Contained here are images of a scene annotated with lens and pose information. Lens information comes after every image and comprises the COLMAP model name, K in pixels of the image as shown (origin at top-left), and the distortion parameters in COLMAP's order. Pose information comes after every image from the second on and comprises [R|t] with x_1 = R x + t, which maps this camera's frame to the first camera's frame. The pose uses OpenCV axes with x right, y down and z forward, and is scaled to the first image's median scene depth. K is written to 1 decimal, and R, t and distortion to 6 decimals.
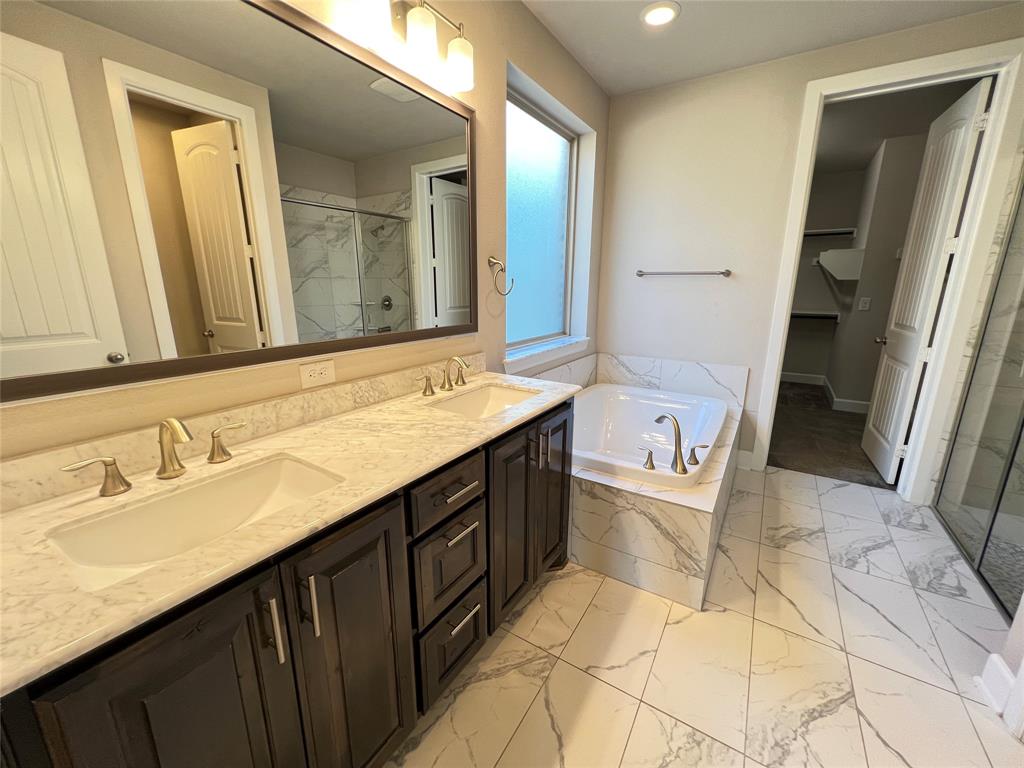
lens RADIAL K [[408.6, 0, 509.9], [0, 408.6, 383.2], [0, 0, 1]] dist [0.001894, 0.000270]
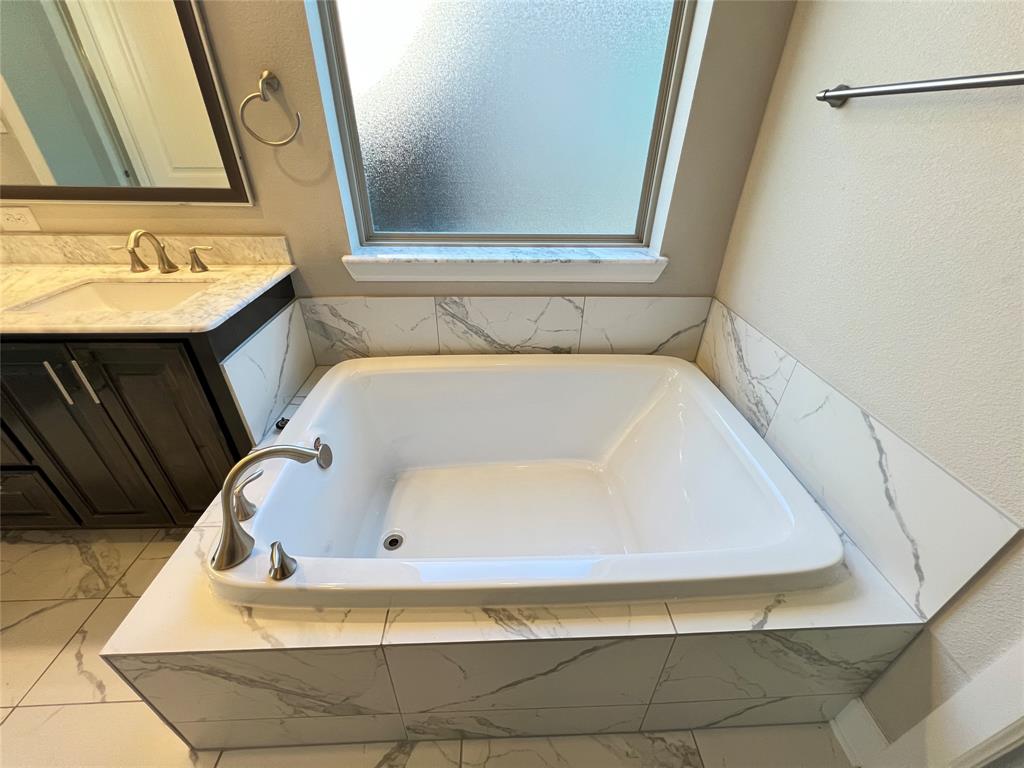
lens RADIAL K [[408.6, 0, 512.0], [0, 408.6, 382.0], [0, 0, 1]] dist [0.001894, 0.000270]
pose [[0.575477, 0.436990, -0.691278, 0.977739], [-0.206520, 0.895528, 0.394181, -0.272023], [0.791312, -0.084080, 0.605603, 1.123662]]
